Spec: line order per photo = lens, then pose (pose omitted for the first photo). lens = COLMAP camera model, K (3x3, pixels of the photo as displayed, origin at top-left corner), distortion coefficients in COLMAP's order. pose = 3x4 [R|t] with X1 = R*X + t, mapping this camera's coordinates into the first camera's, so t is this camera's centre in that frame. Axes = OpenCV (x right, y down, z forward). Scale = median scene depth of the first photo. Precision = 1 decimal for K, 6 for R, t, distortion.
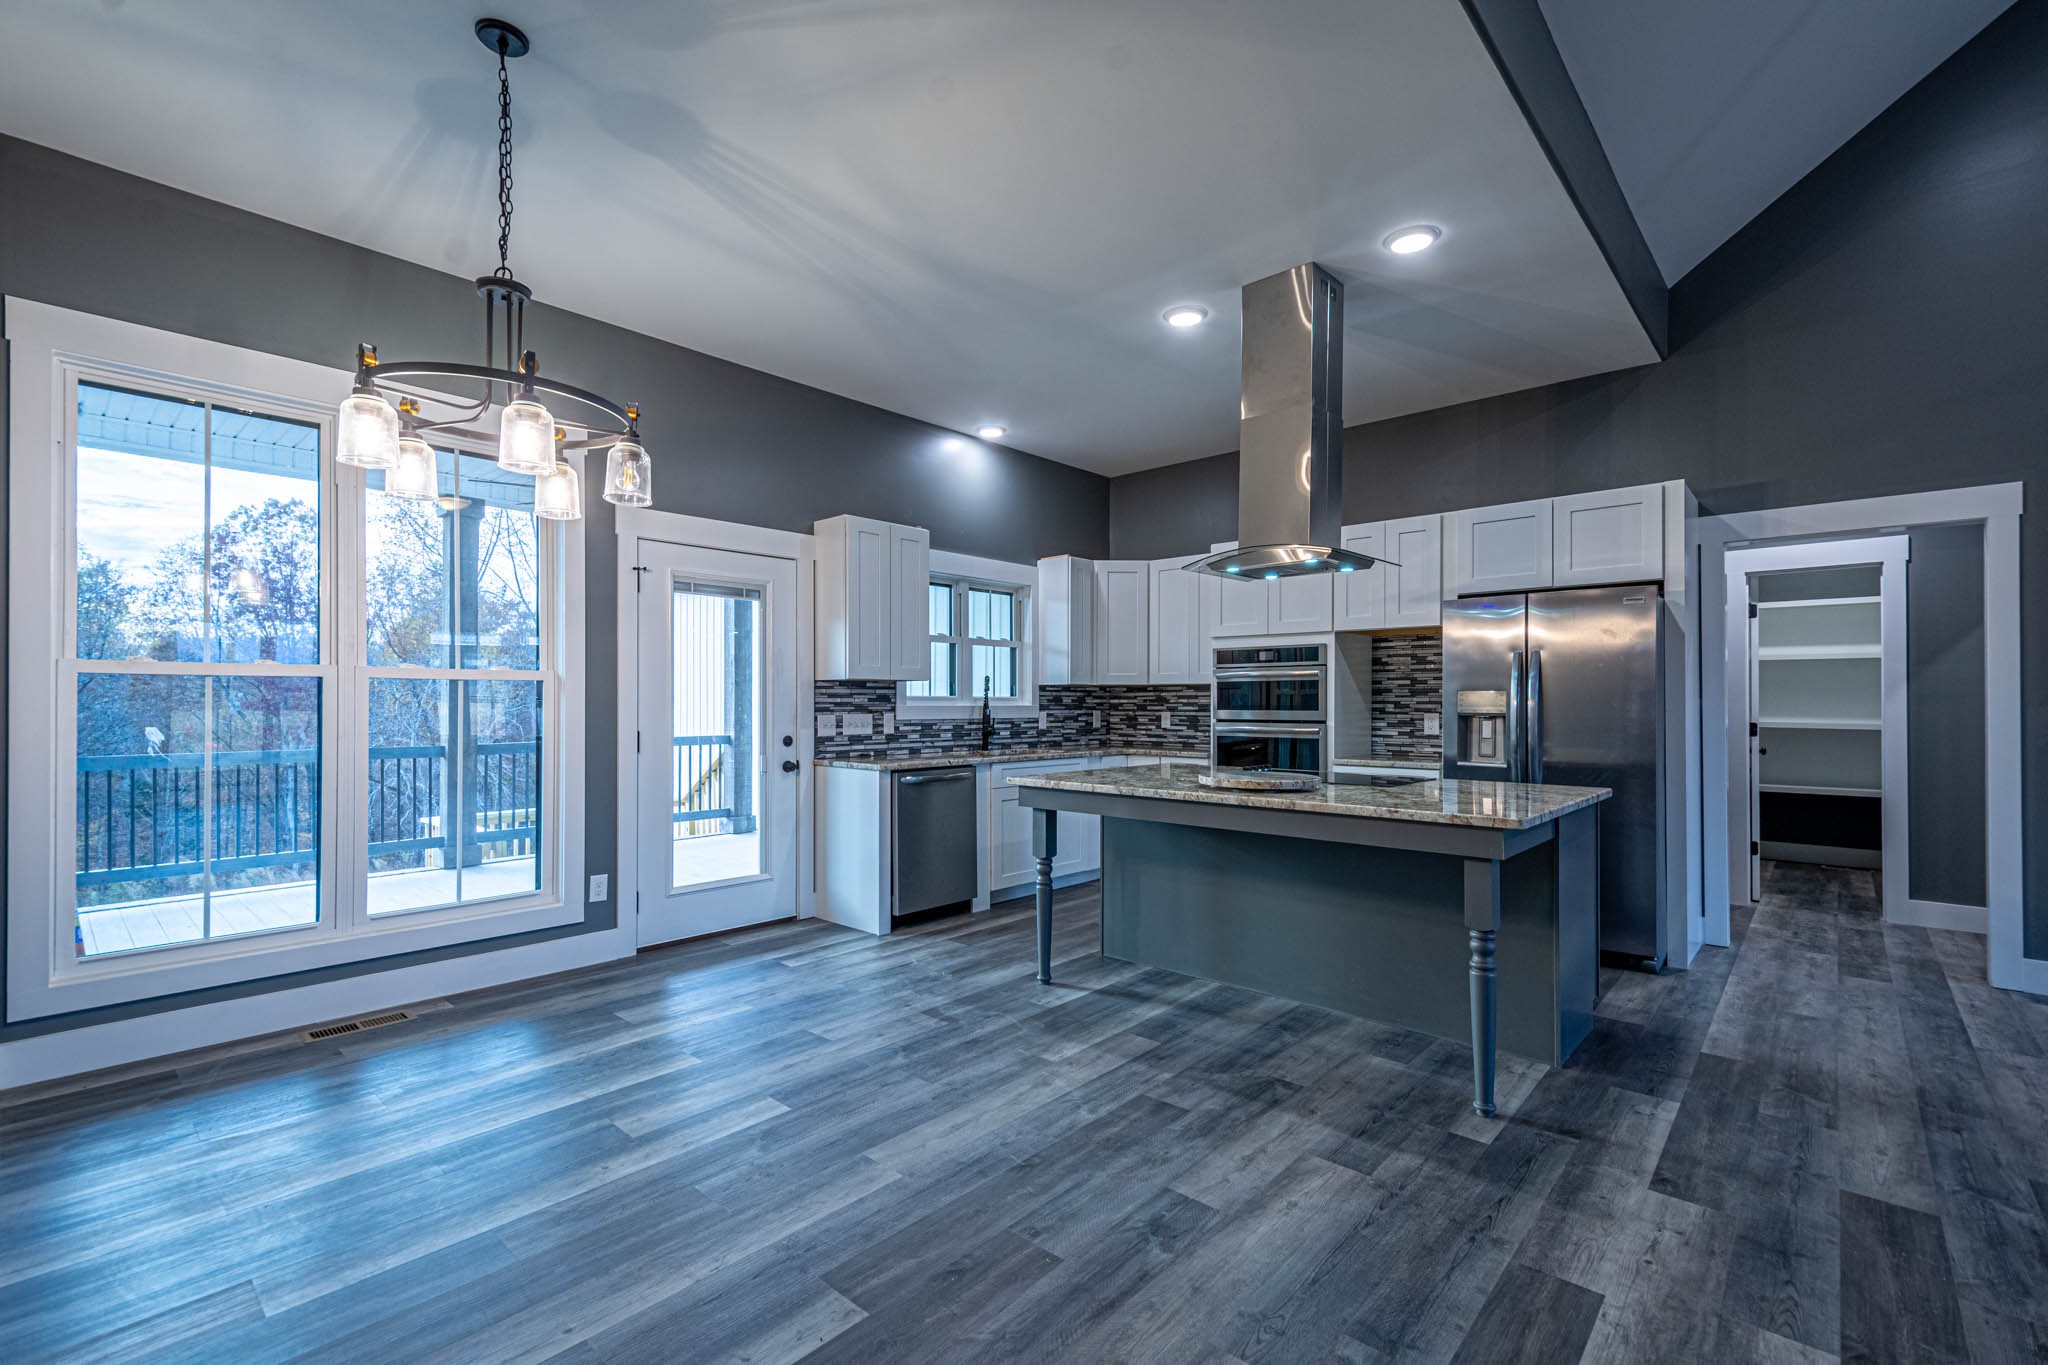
lens RADIAL K [[887.4, 0, 1044.0], [0, 887.4, 691.5], [0, 0, 1]] dist [0.007081, -0.002185]
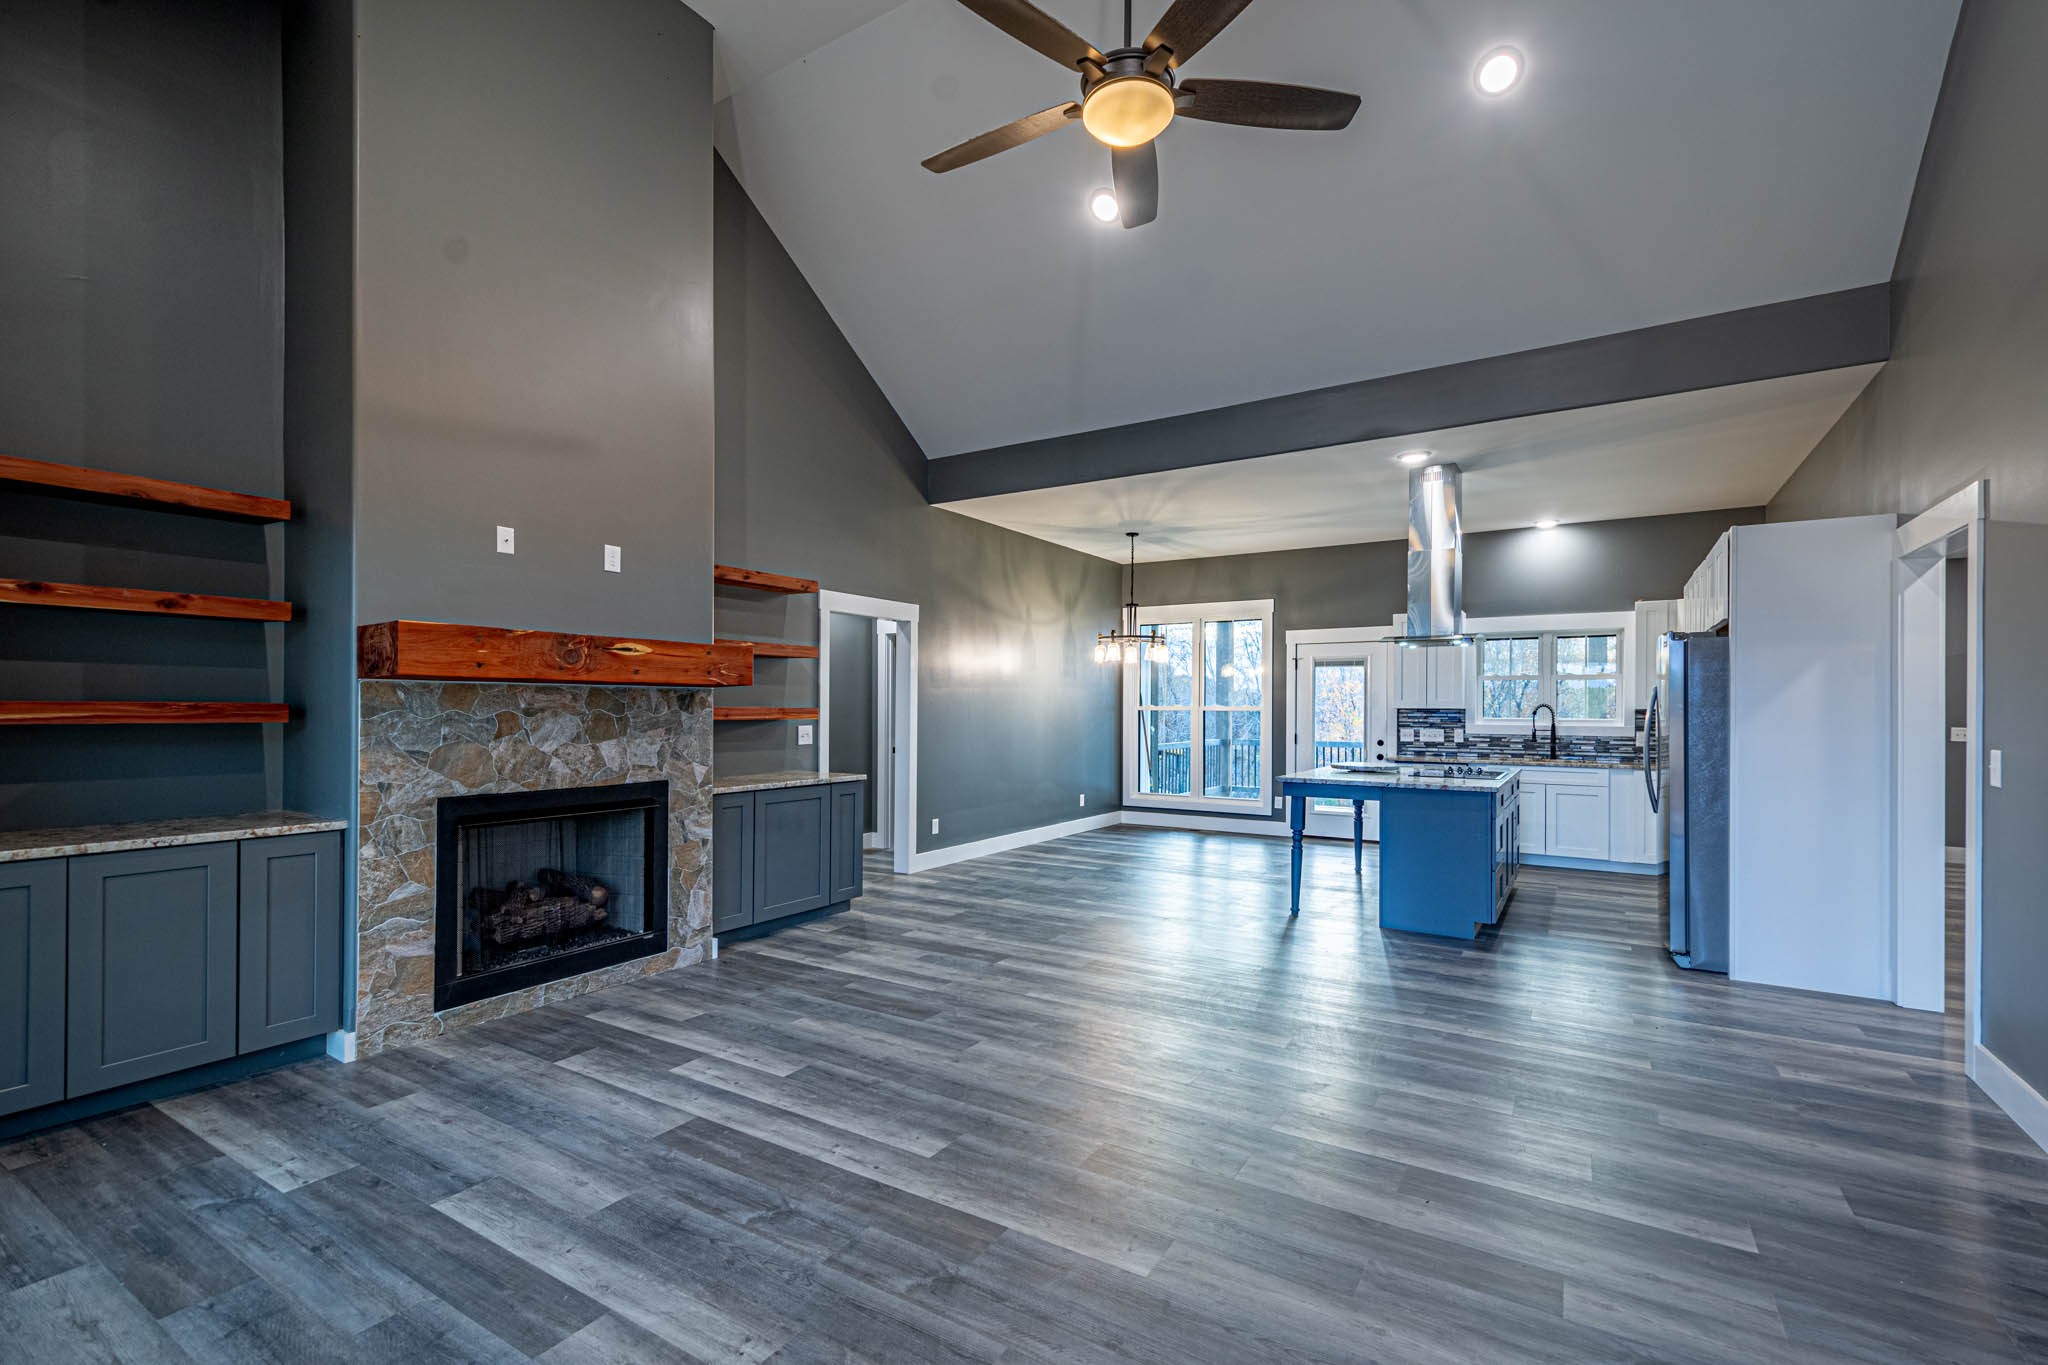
lens RADIAL K [[887.4, 0, 1014.7], [0, 887.4, 703.1], [0, 0, 1]] dist [0.007081, -0.002185]
pose [[0.172105, -0.006952, -0.985054, 1.356507], [0.006289, 0.999962, -0.005959, -0.018788], [0.985059, -0.005170, 0.172142, -0.039099]]
